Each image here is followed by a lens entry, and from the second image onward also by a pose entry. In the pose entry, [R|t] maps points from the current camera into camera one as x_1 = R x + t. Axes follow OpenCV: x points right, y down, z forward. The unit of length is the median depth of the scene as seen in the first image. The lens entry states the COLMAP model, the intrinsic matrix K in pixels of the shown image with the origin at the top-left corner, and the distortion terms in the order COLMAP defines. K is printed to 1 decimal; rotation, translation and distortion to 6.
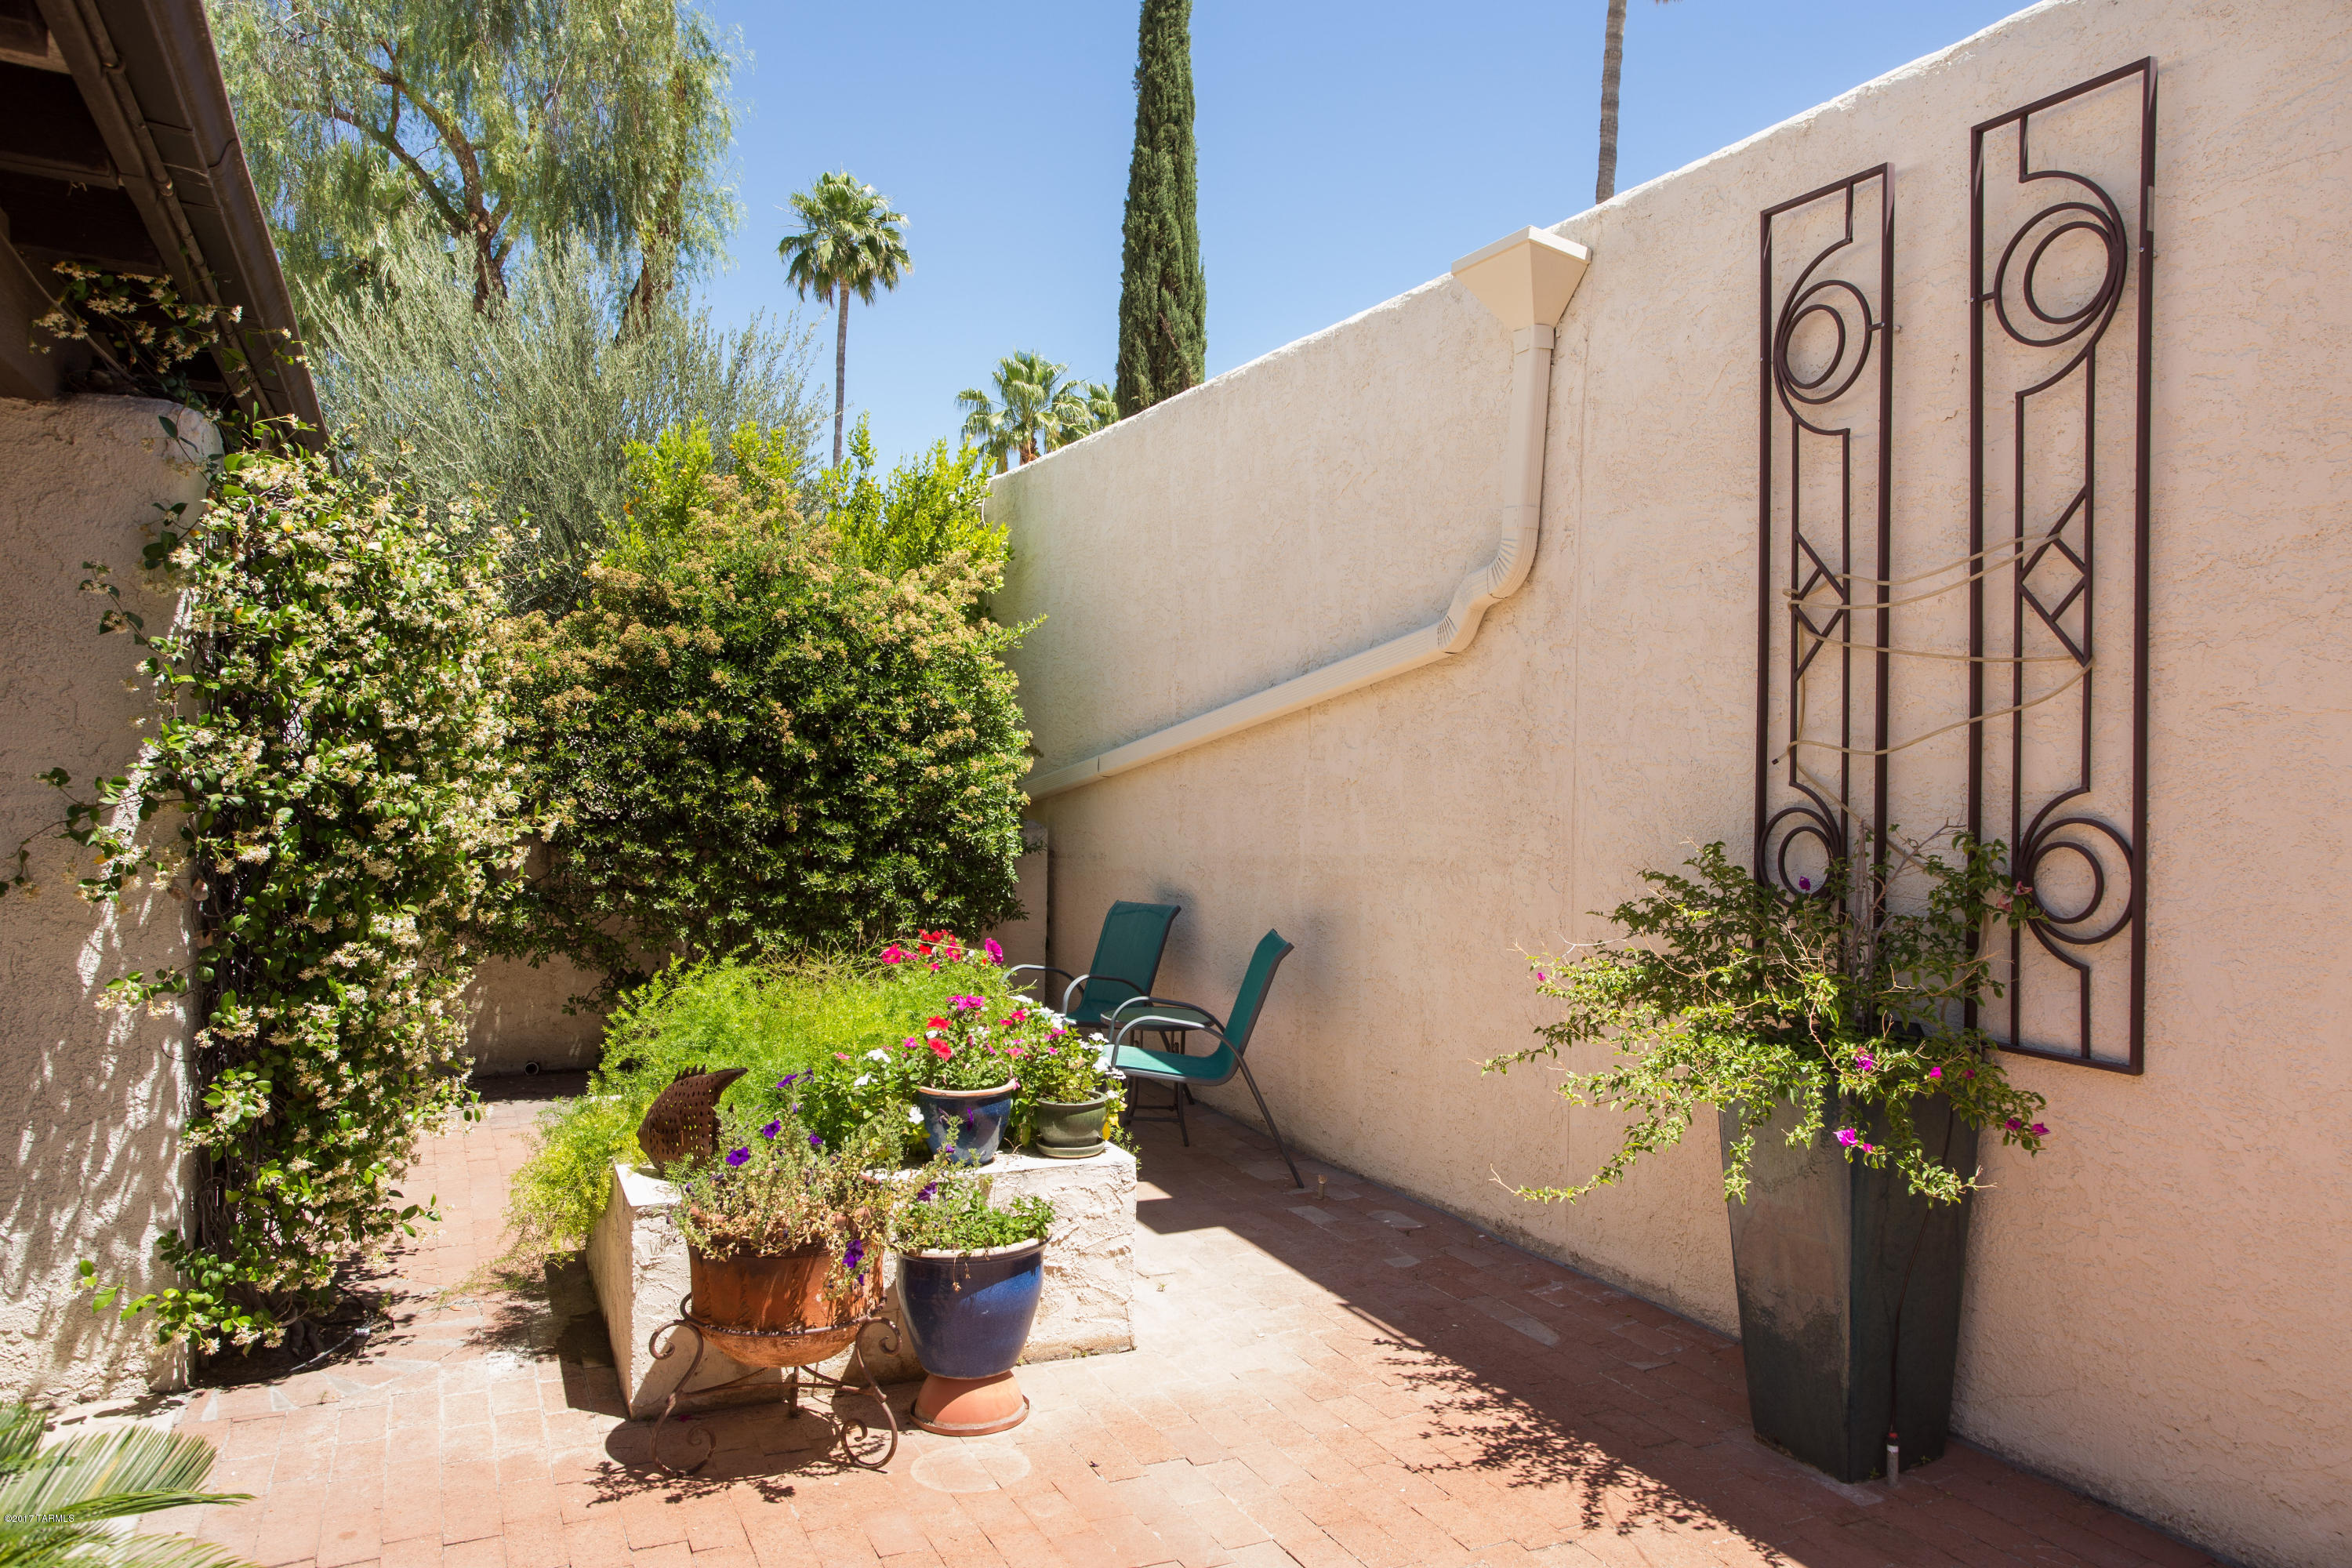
lens RADIAL K [[1667.1, 0, 1181.7], [0, 1667.1, 766.6], [0, 0, 1]] dist [-0.012203, 0.006908]
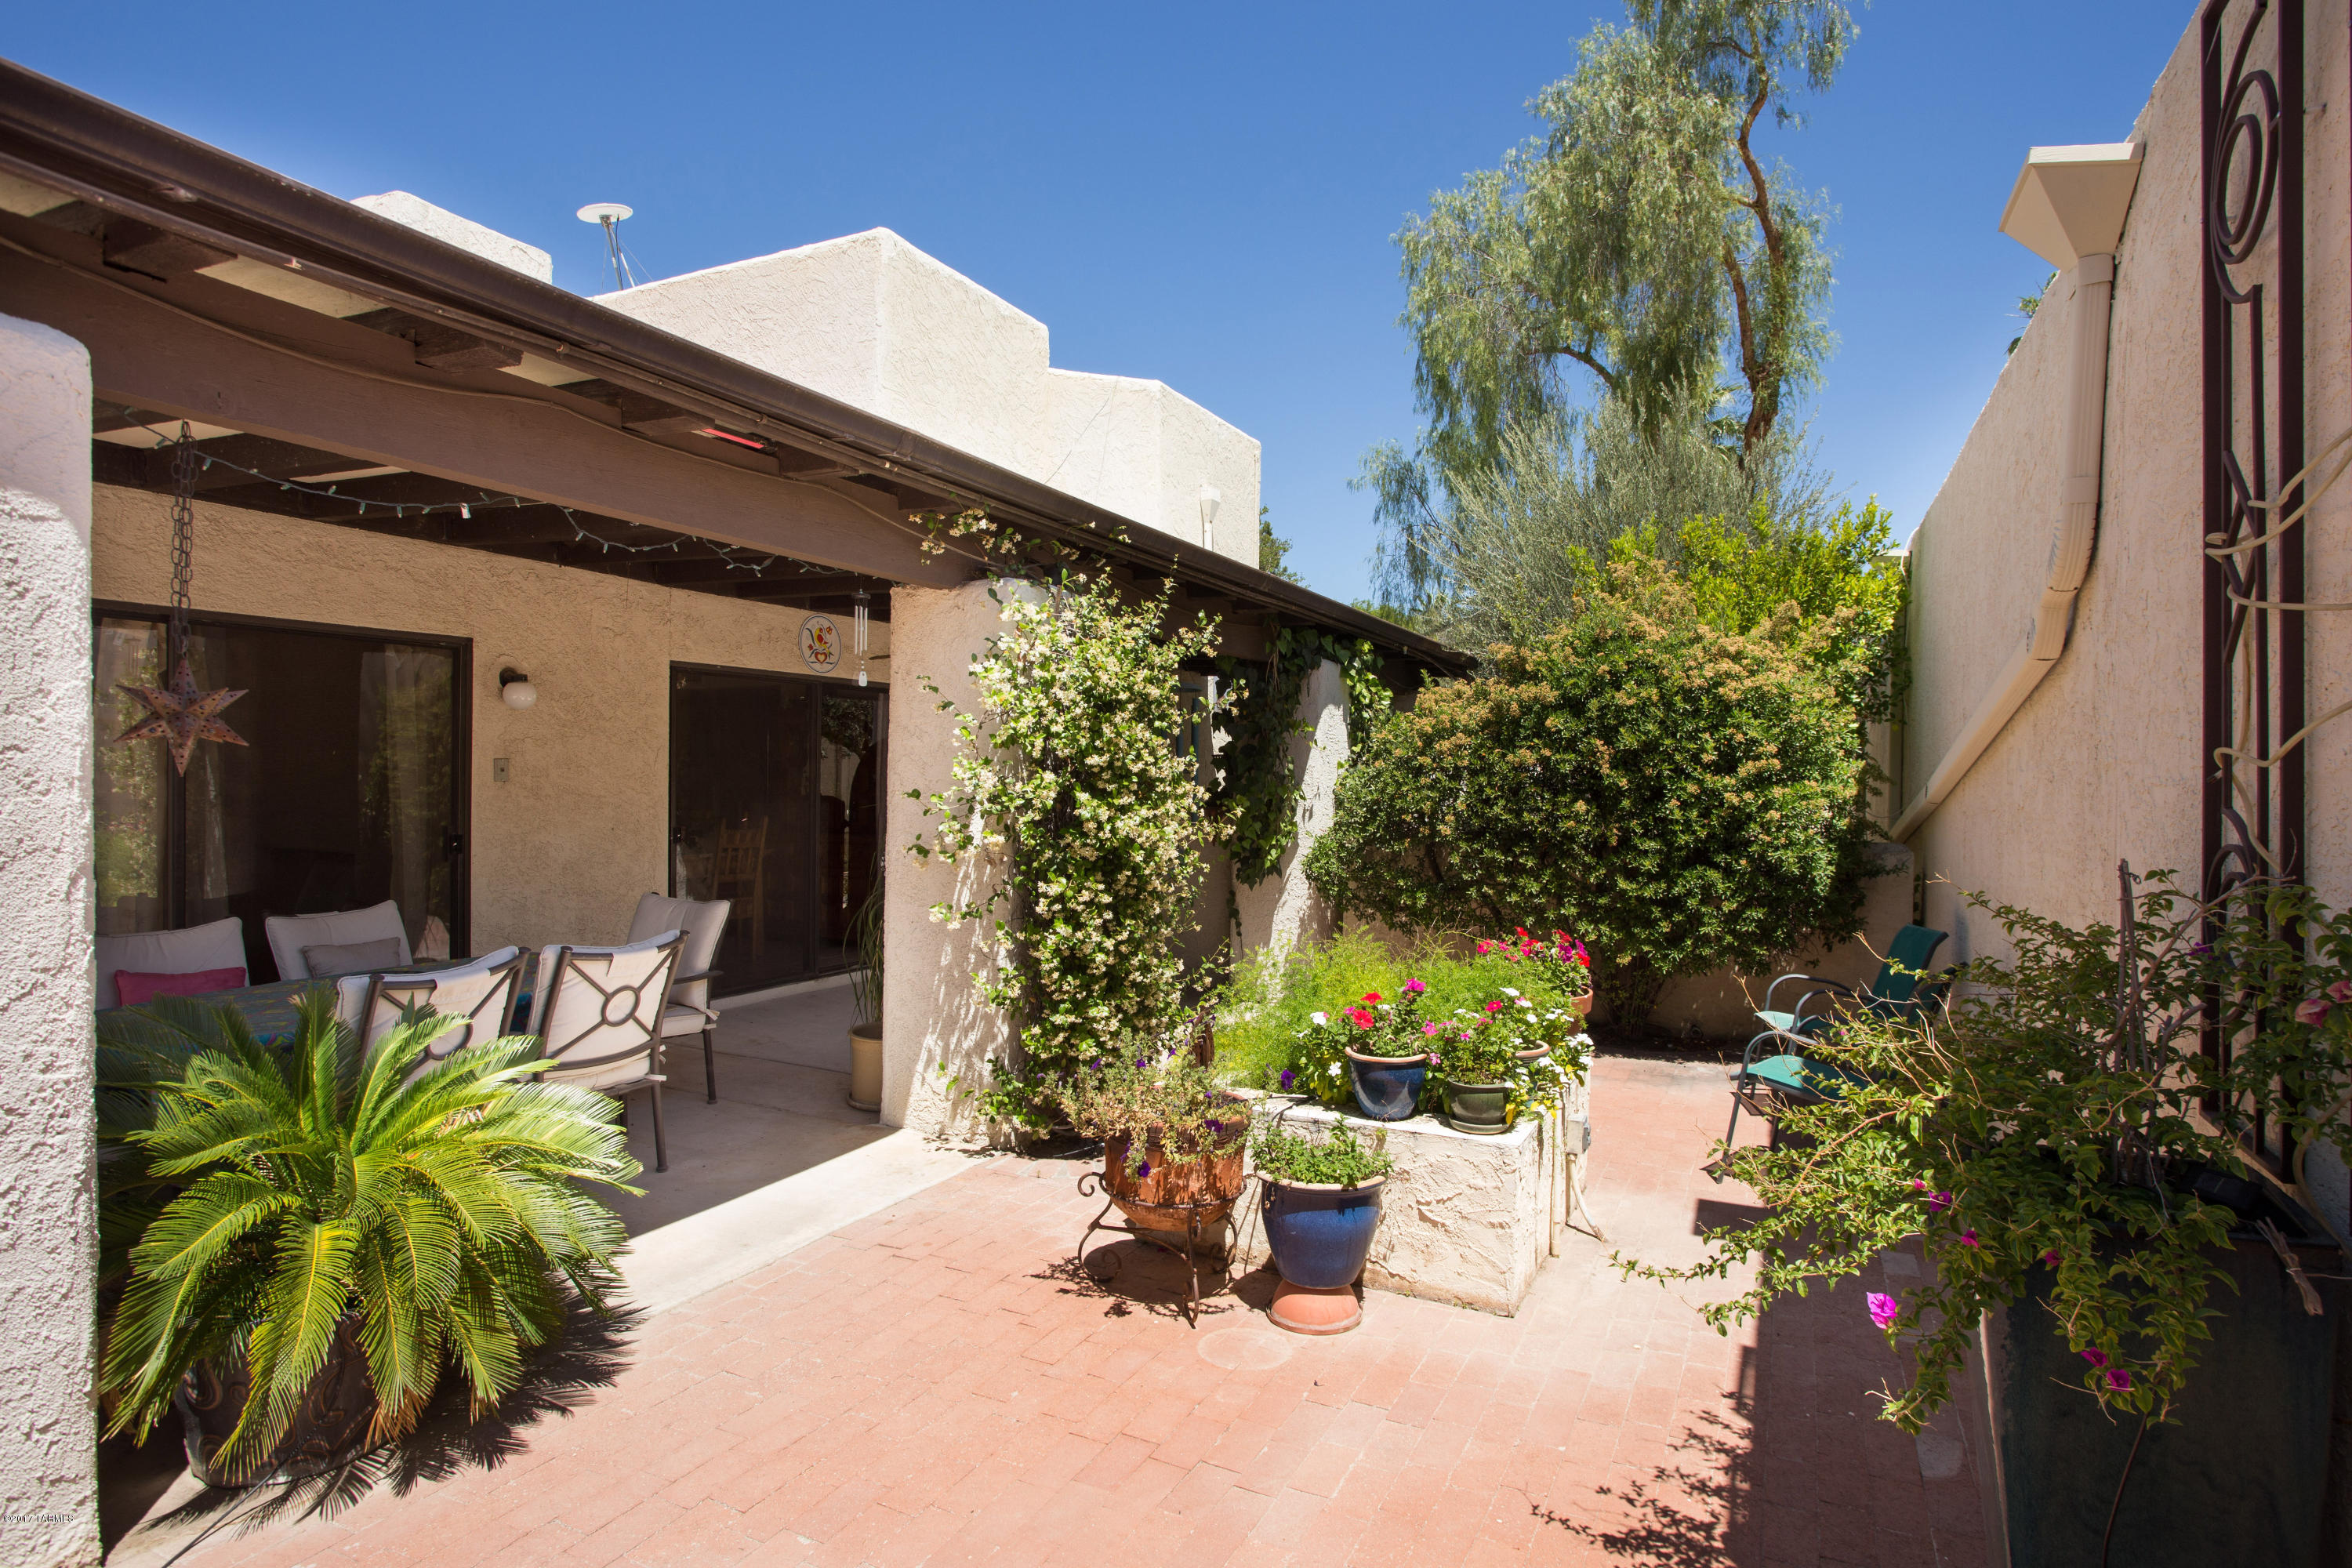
lens RADIAL K [[1217.1, 0, 1174.3], [0, 1217.1, 784.7], [0, 0, 1]] dist [-0.032221, 0.002492]
pose [[0.619748, -0.003163, -0.784794, 0.272322], [-0.004432, 0.999962, -0.007531, 0.002242], [0.784788, 0.008146, 0.619711, 0.192387]]
